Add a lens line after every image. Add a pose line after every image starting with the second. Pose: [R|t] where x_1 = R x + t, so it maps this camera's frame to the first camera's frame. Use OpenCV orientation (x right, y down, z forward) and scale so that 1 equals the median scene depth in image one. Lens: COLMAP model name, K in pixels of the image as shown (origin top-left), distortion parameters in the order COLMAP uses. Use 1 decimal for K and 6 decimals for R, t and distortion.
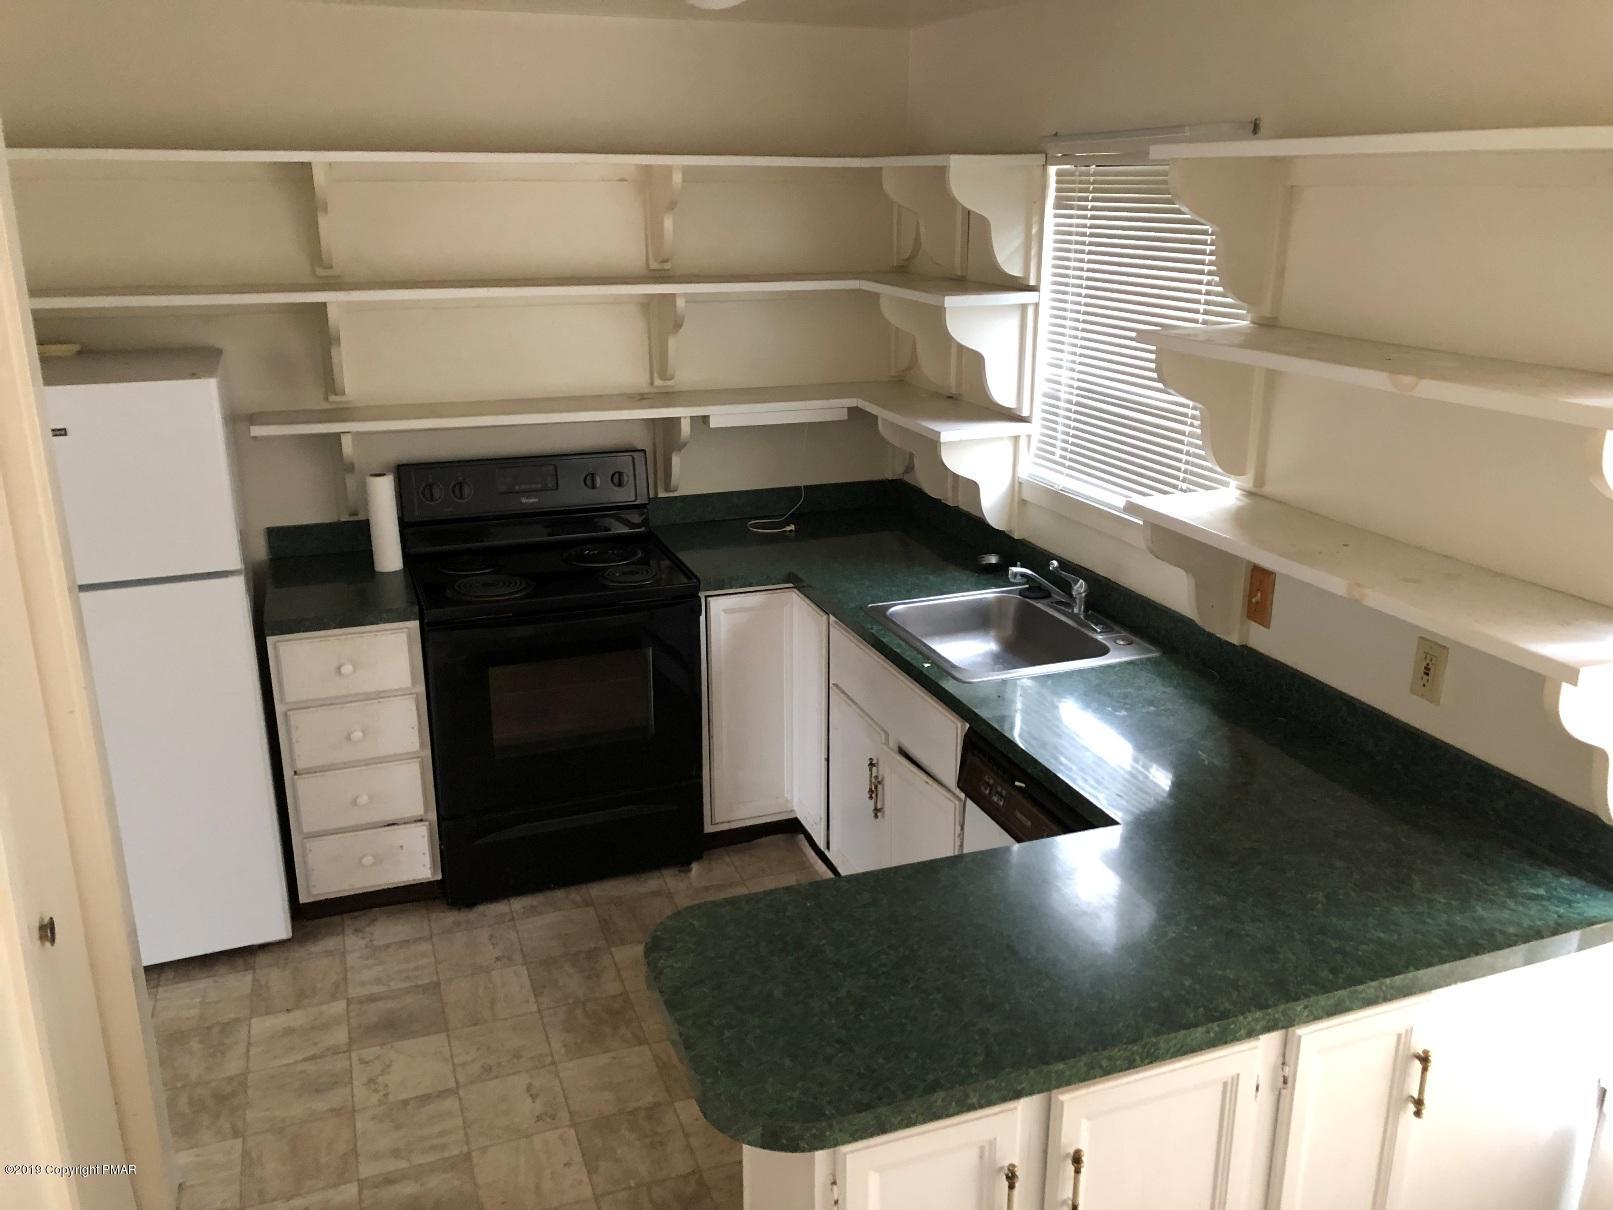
lens RADIAL K [[1324.4, 0, 808.7], [0, 1324.4, 605.5], [0, 0, 1]] dist [0.040859, -0.062781]
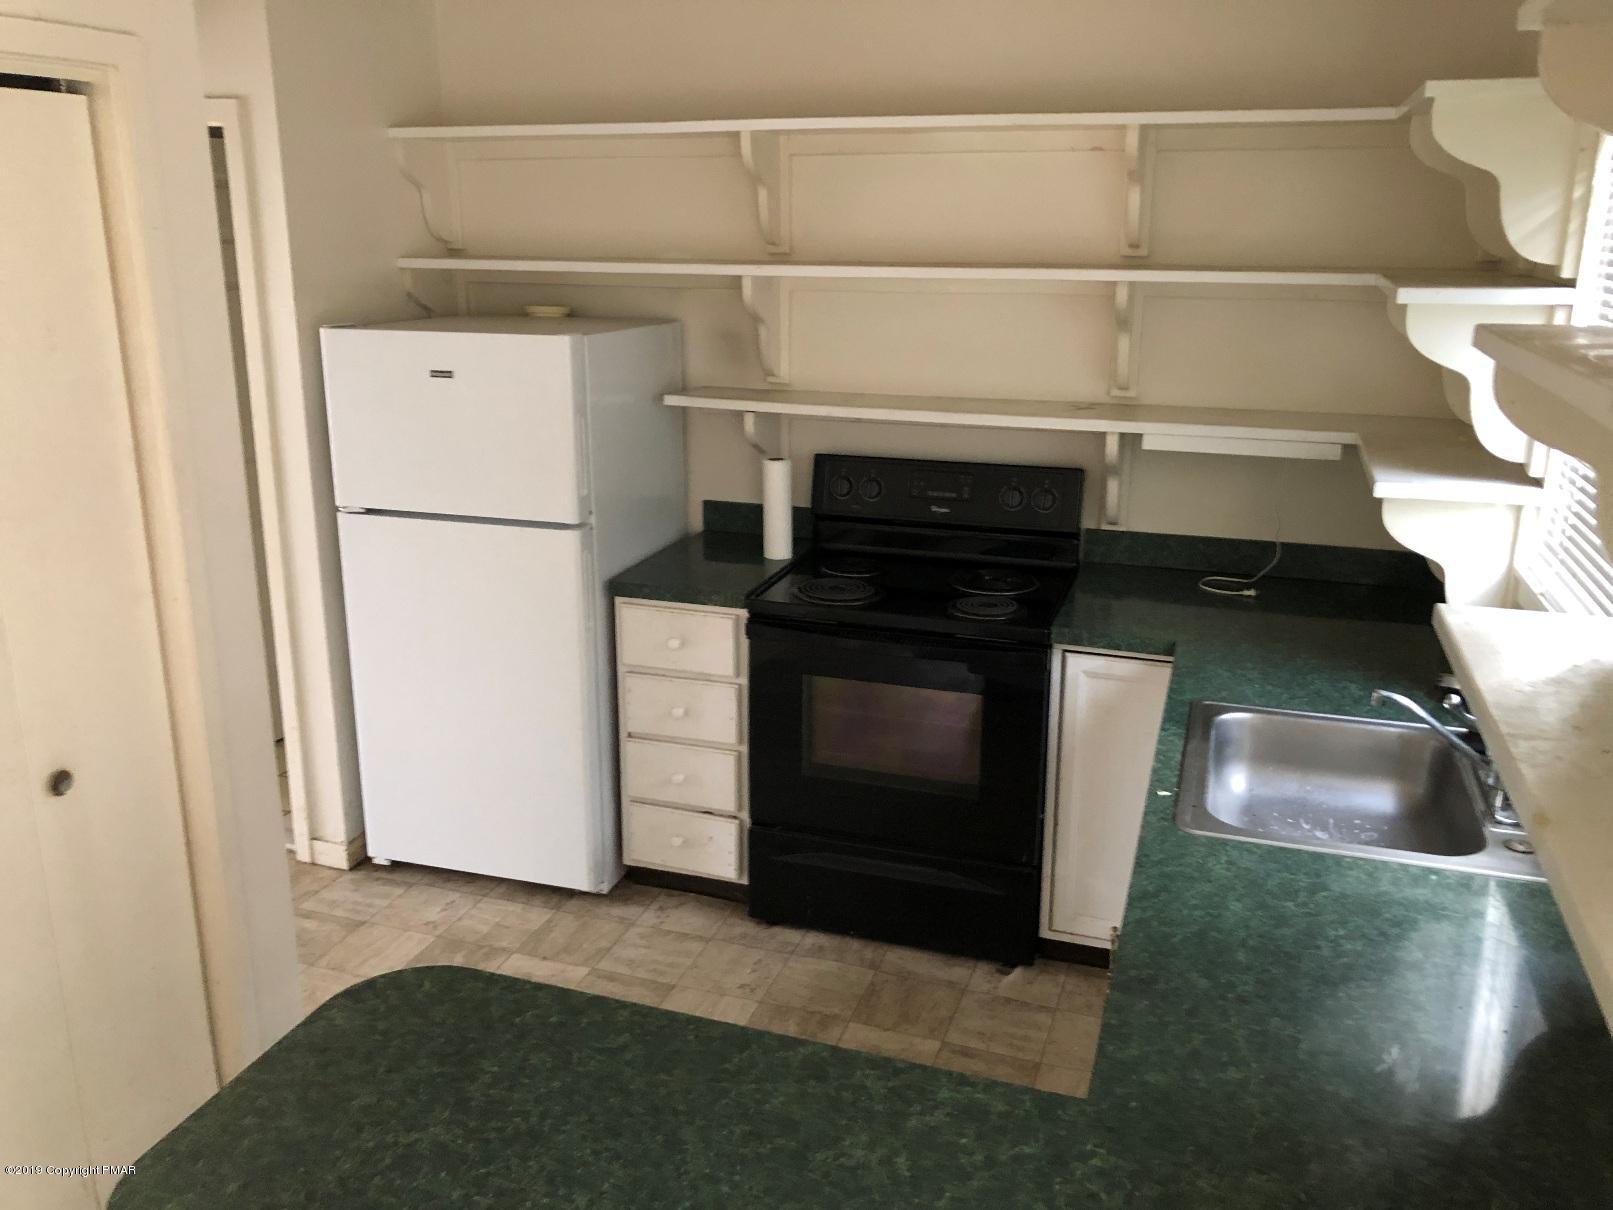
lens RADIAL K [[1324.4, 0, 801.0], [0, 1324.4, 598.1], [0, 0, 1]] dist [0.040859, -0.062781]
pose [[0.762954, 0.176781, -0.621811, 0.310278], [-0.197064, 0.979702, 0.036734, -0.037530], [0.615684, 0.094510, 0.782305, 0.271557]]
